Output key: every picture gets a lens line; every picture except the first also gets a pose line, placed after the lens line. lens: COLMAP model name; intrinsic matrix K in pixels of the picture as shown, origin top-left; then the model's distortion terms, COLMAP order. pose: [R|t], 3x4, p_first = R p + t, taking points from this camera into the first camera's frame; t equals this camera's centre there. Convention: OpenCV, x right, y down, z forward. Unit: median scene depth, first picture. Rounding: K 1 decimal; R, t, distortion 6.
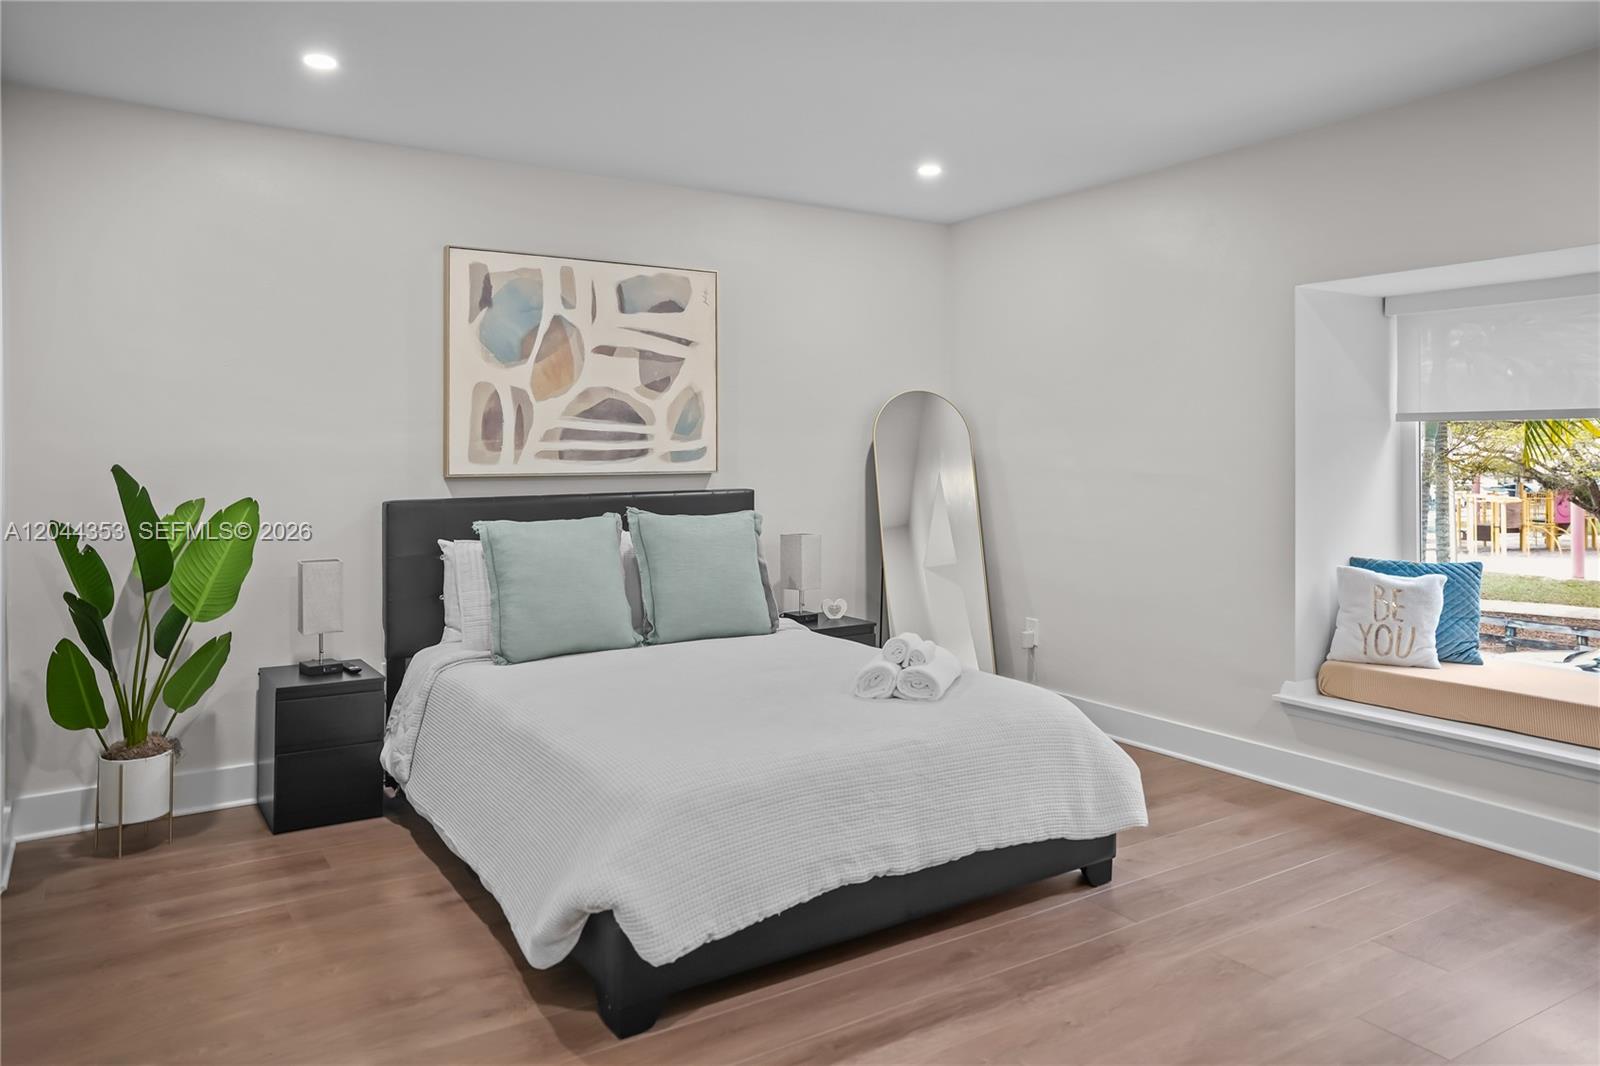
lens RADIAL K [[1125.2, 0, 801.6], [0, 1125.2, 534.1], [0, 0, 1]] dist [-0.032254, 0.057381]
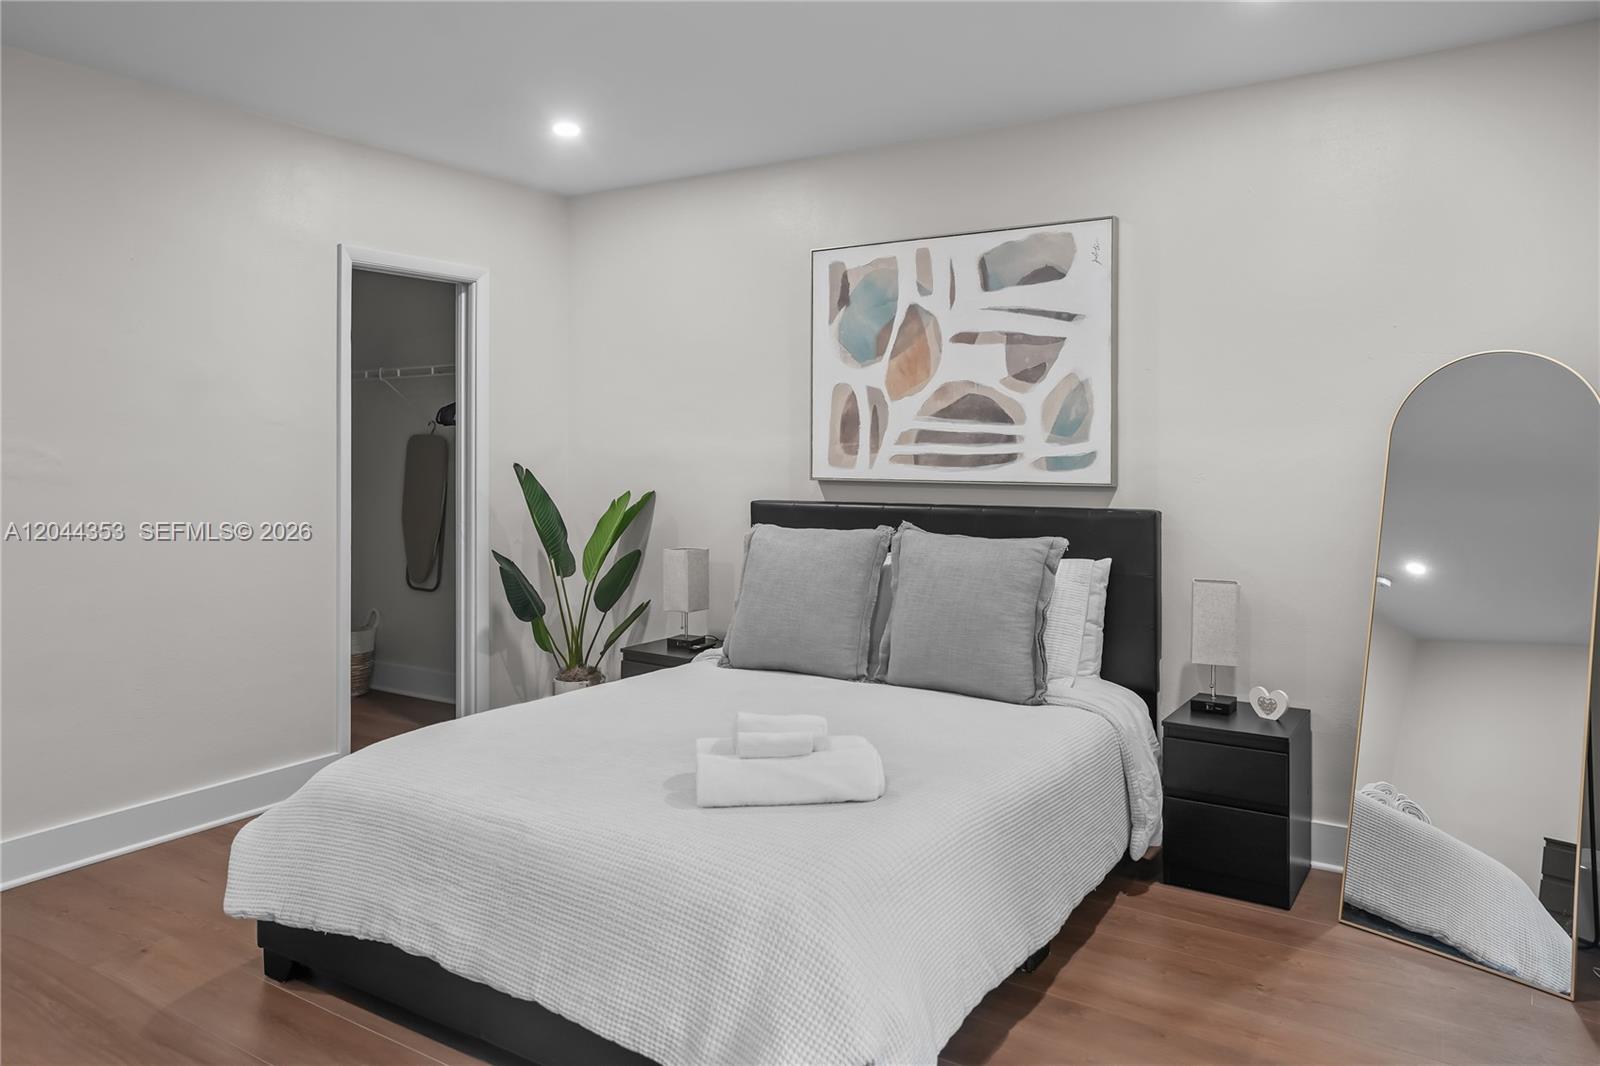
lens RADIAL K [[1125.2, 0, 799.8], [0, 1125.2, 528.3], [0, 0, 1]] dist [-0.032254, 0.057381]
pose [[0.393288, 0.065931, -0.917048, 0.569874], [-0.075188, 0.996391, 0.039390, -0.043658], [0.916336, 0.053459, 0.396826, 0.554786]]
